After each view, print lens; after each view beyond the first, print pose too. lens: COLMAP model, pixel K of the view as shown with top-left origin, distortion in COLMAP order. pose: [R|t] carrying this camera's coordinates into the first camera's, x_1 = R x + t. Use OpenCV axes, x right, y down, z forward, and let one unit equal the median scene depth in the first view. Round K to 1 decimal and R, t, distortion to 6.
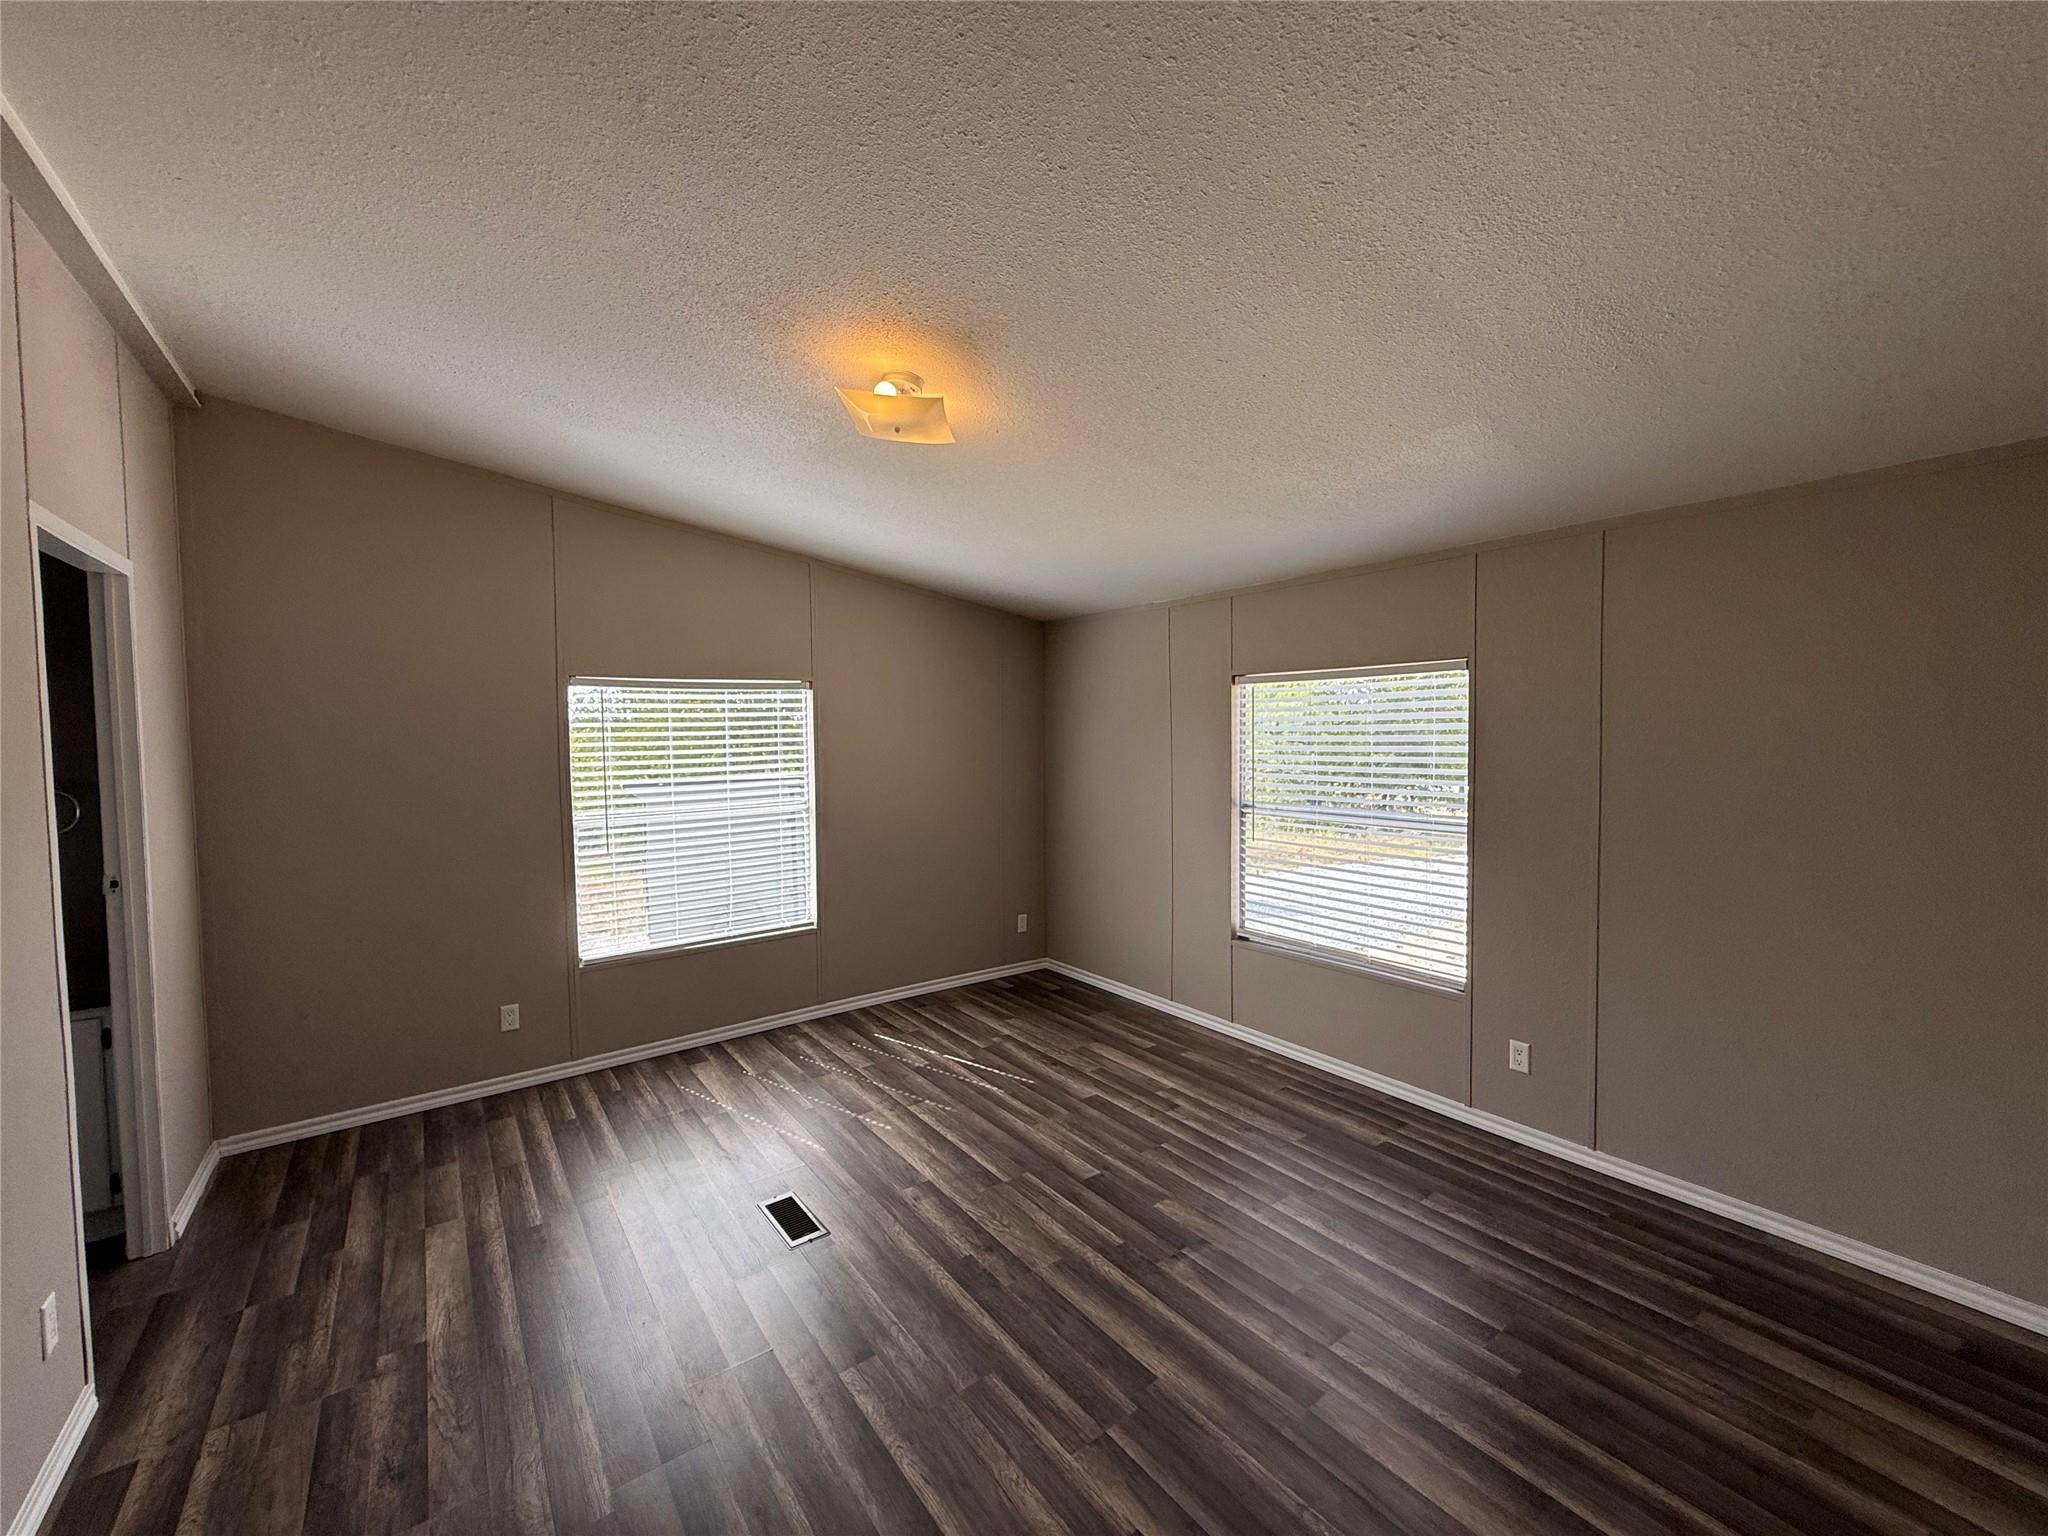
lens RADIAL K [[817.1, 0, 1033.1], [0, 817.1, 757.6], [0, 0, 1]] dist [0.000395, 0.000697]
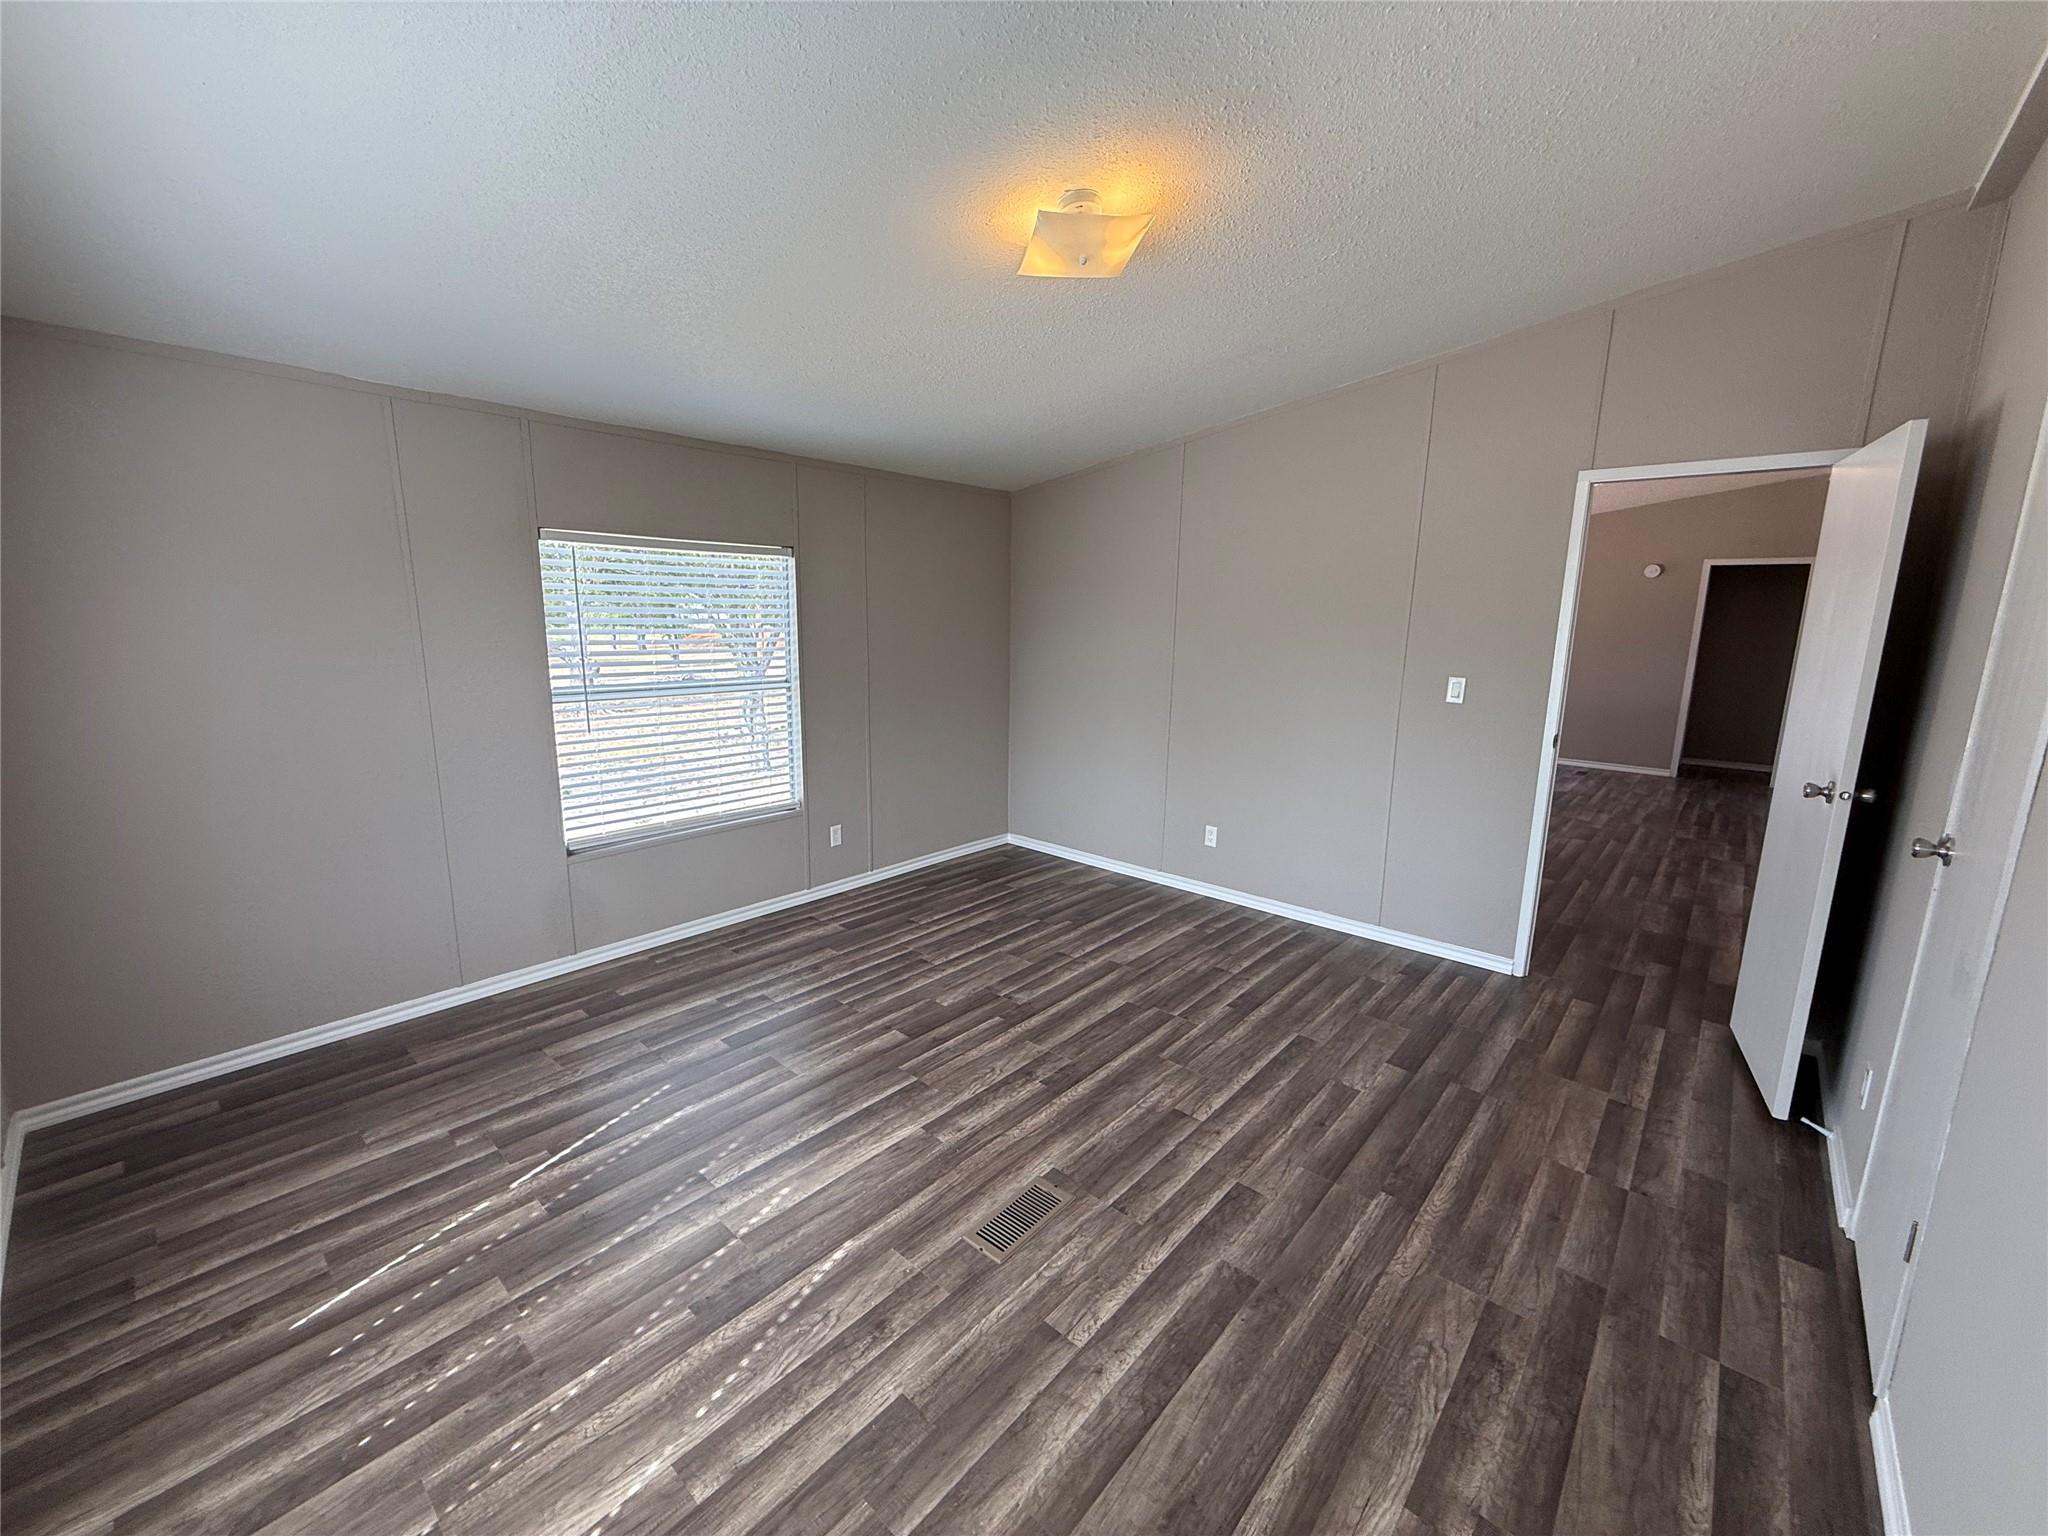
lens RADIAL K [[817.1, 0, 1001.0], [0, 817.1, 767.5], [0, 0, 1]] dist [0.000395, 0.000697]
pose [[-0.188110, -0.174716, 0.966483, -0.765964], [0.019368, 0.983199, 0.181507, -0.009940], [-0.981957, 0.052862, -0.181566, 0.886673]]
